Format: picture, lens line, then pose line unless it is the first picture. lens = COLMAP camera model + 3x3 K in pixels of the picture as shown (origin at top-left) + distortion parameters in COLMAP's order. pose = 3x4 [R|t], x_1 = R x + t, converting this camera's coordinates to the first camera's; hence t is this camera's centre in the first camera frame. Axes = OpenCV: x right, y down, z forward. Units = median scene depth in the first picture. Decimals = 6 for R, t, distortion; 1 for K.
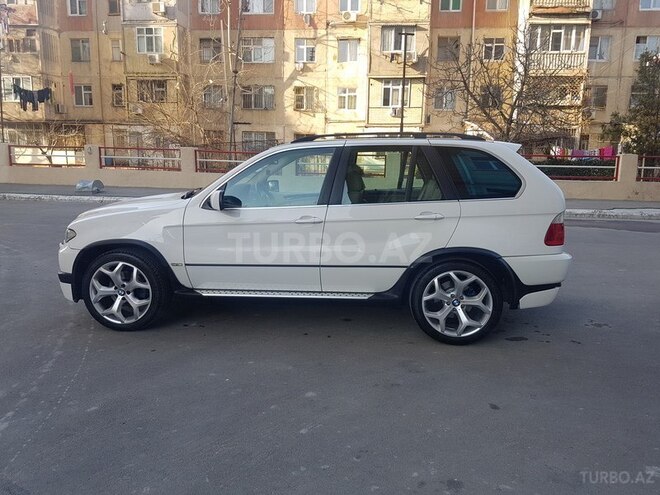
lens RADIAL K [[512.6, 0, 321.9], [0, 512.6, 277.1], [0, 0, 1]] dist [0.071887, -0.095148]
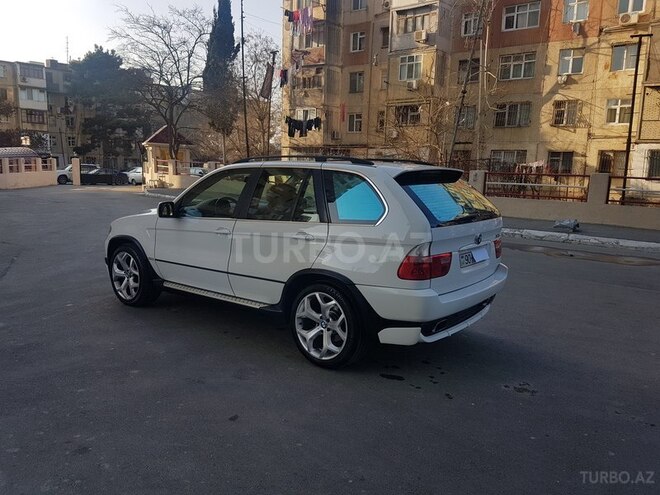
lens RADIAL K [[512.6, 0, 322.6], [0, 512.6, 276.7], [0, 0, 1]] dist [0.071887, -0.095148]
pose [[0.836703, 0.122148, -0.533861, 0.140619], [-0.140624, 0.990044, 0.006127, -0.008772], [0.529294, 0.069947, 0.845550, 0.027508]]
